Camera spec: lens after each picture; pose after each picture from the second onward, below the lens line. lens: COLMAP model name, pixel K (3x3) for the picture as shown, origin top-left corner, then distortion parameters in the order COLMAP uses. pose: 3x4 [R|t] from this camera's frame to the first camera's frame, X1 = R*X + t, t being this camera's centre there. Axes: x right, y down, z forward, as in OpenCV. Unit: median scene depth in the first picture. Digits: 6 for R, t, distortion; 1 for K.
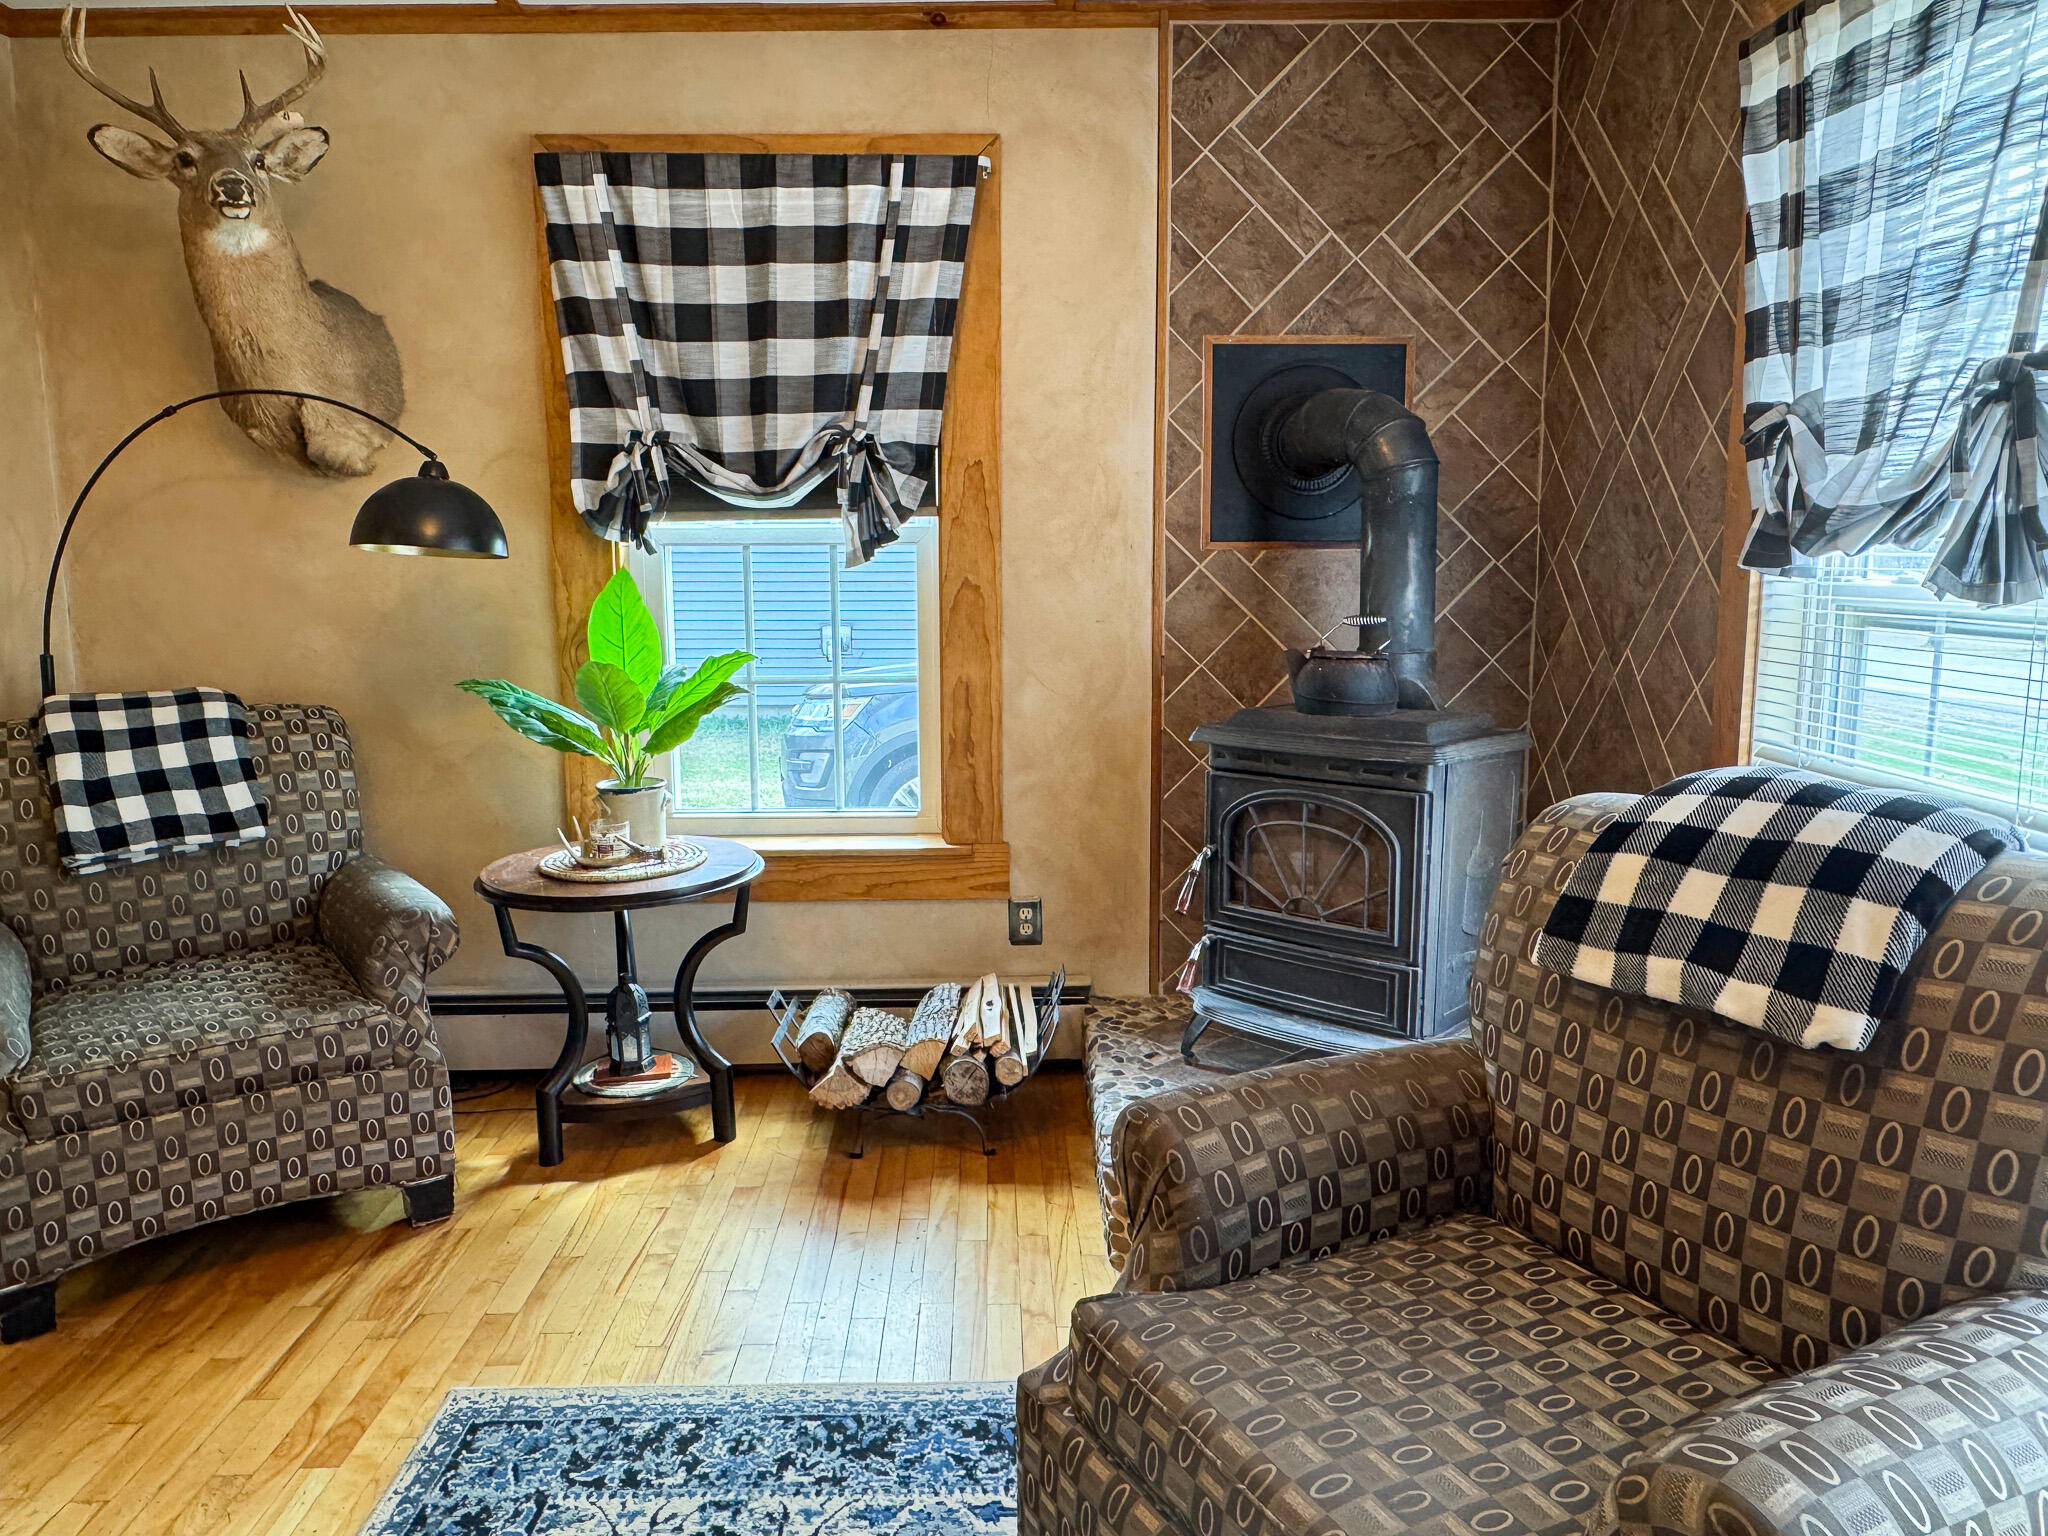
lens RADIAL K [[1400.0, 0, 1015.7], [0, 1400.0, 757.5], [0, 0, 1]] dist [0.009291, 0.001369]
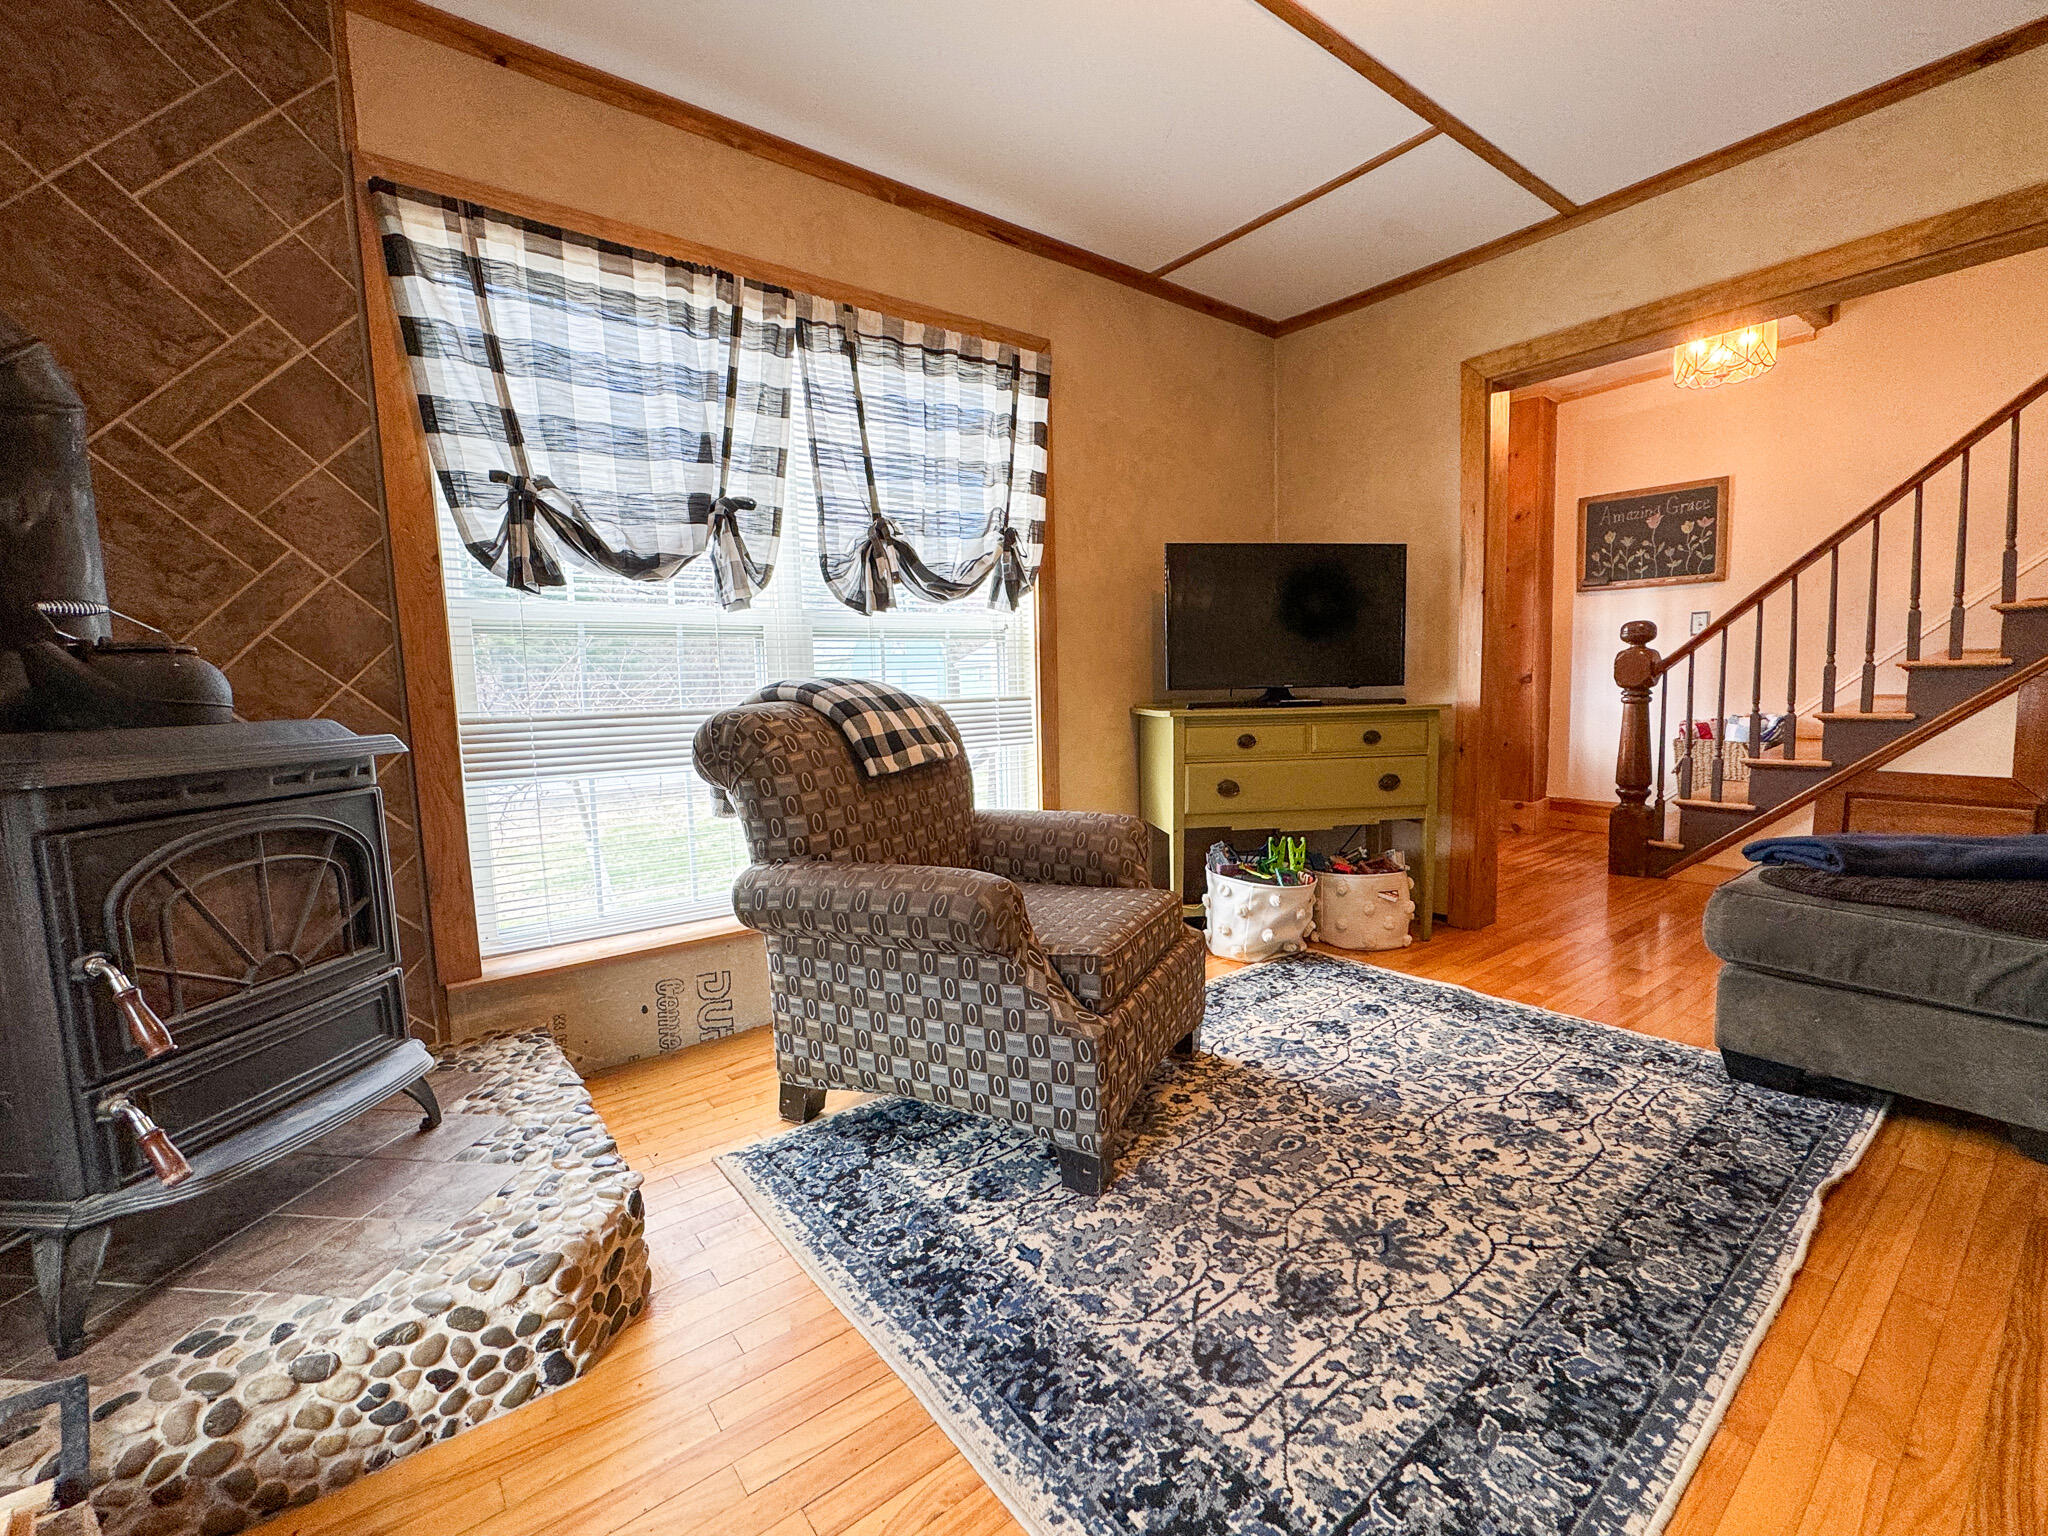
lens RADIAL K [[869.3, 0, 1024.0], [0, 869.3, 768.0], [0, 0, 1]] dist [-0.000339, -0.000668]
pose [[-0.600251, -0.051469, 0.798154, -0.371815], [0.150102, 0.972947, 0.175625, -0.020038], [-0.785601, 0.225224, -0.576286, 0.814195]]
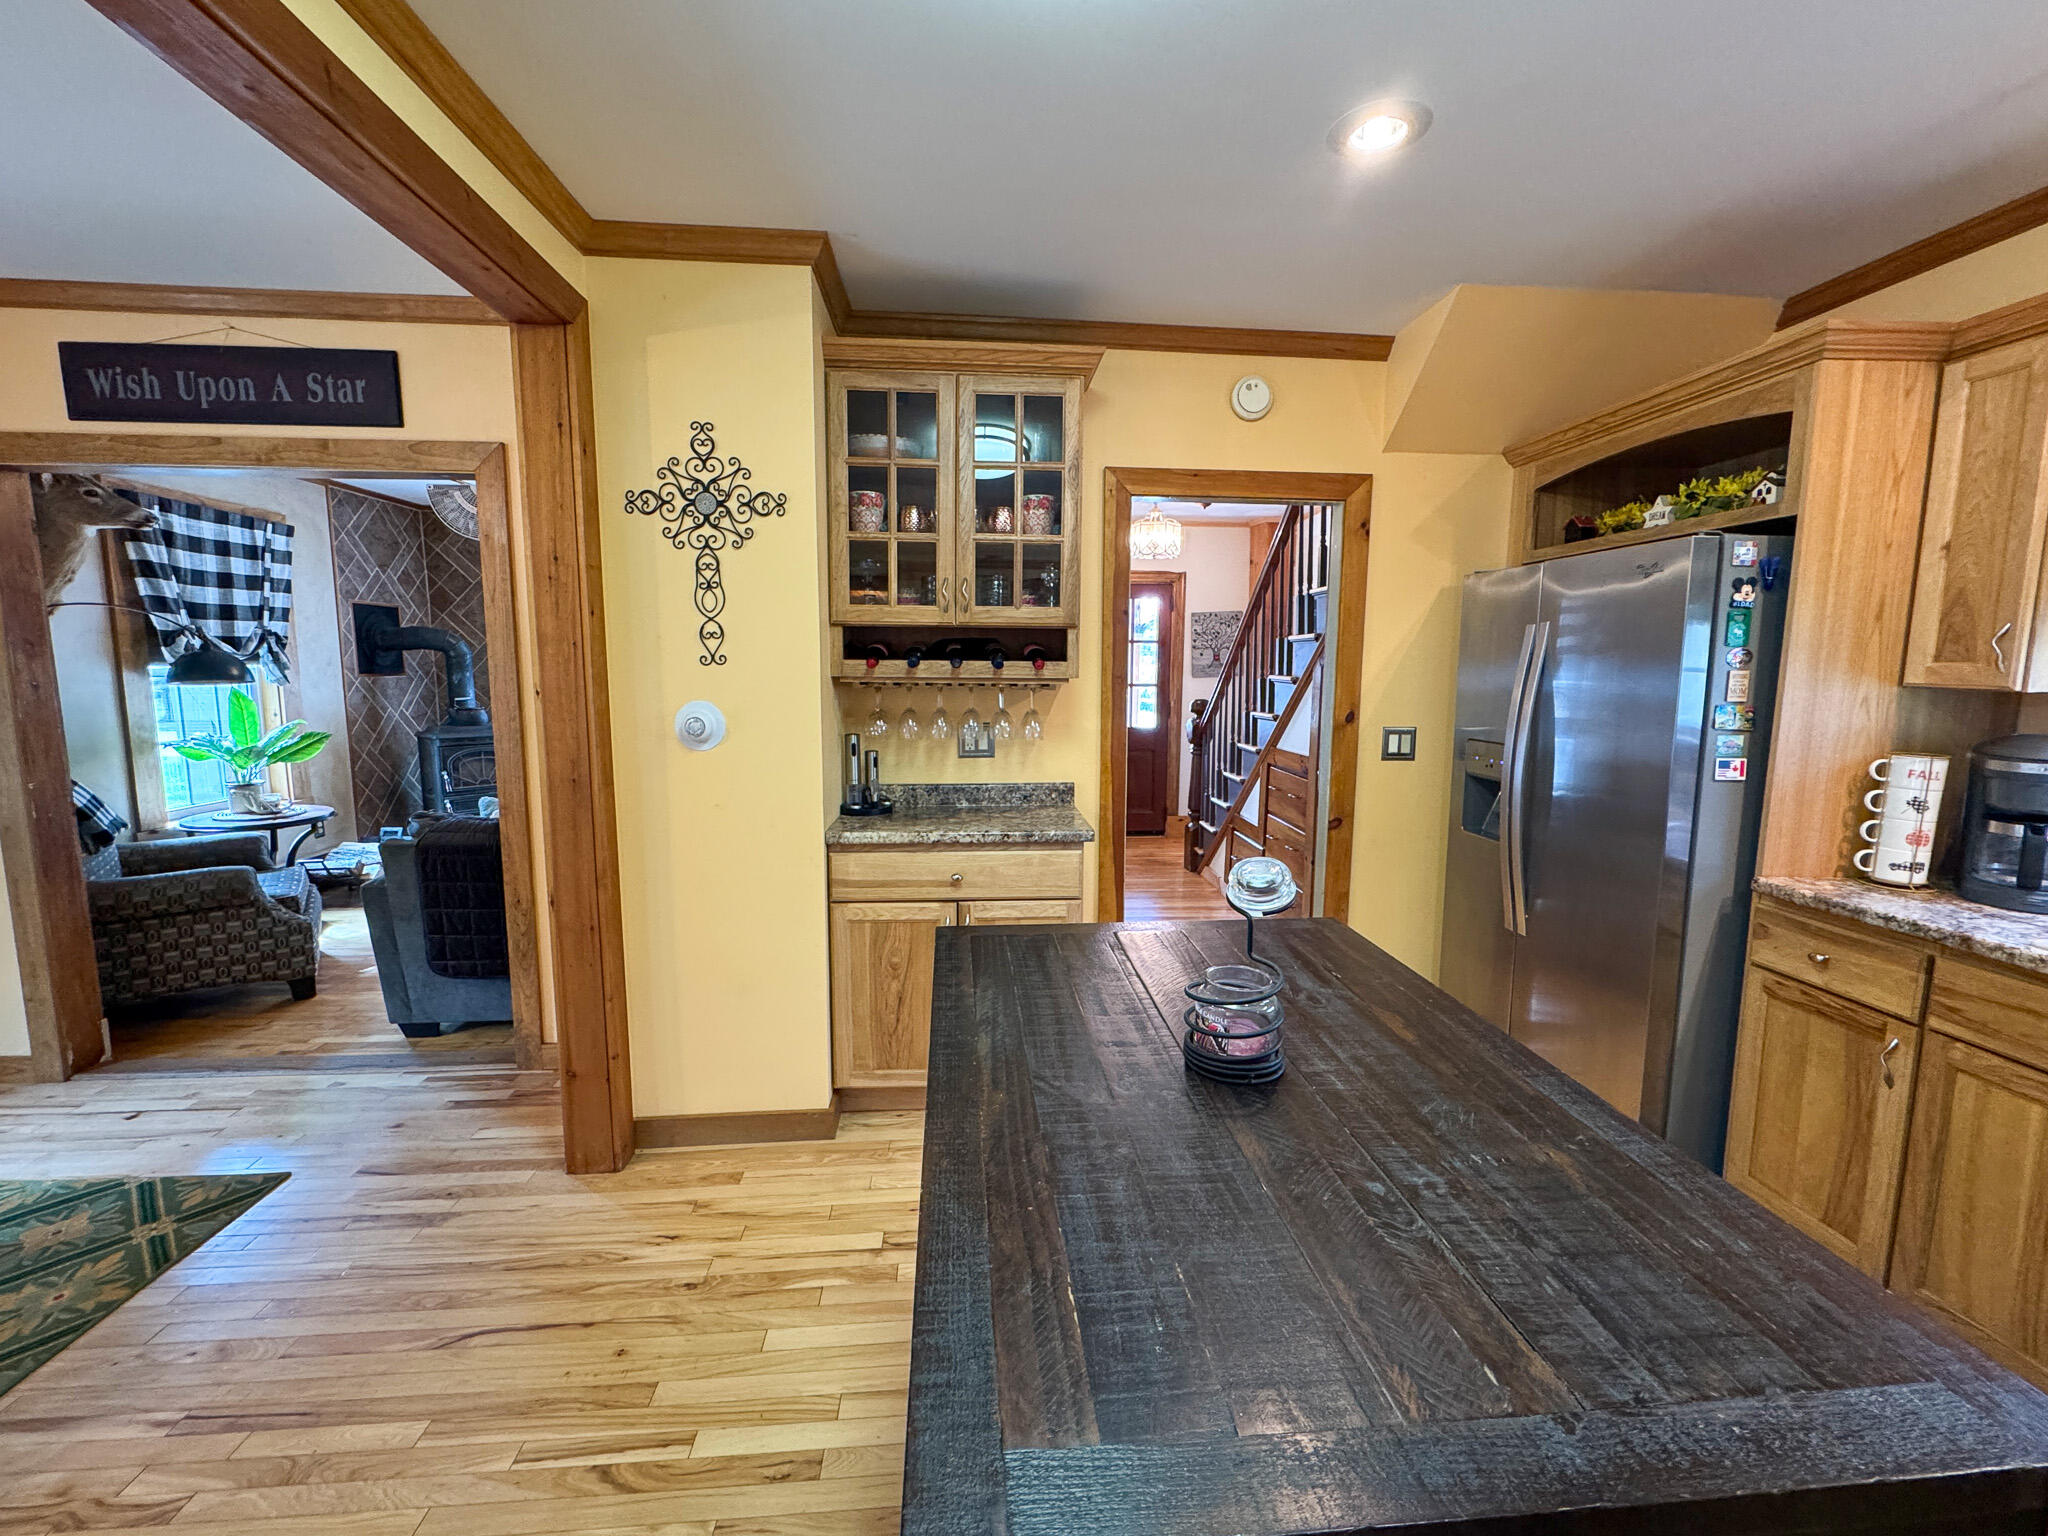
lens RADIAL K [[837.3, 0, 1029.0], [0, 837.3, 762.6], [0, 0, 1]] dist [-0.002806, -0.000278]
pose [[-0.067507, -0.111956, 0.991417, -1.674355], [0.135301, 0.983478, 0.120273, -0.003981], [-0.988502, 0.142259, -0.051244, -0.191272]]
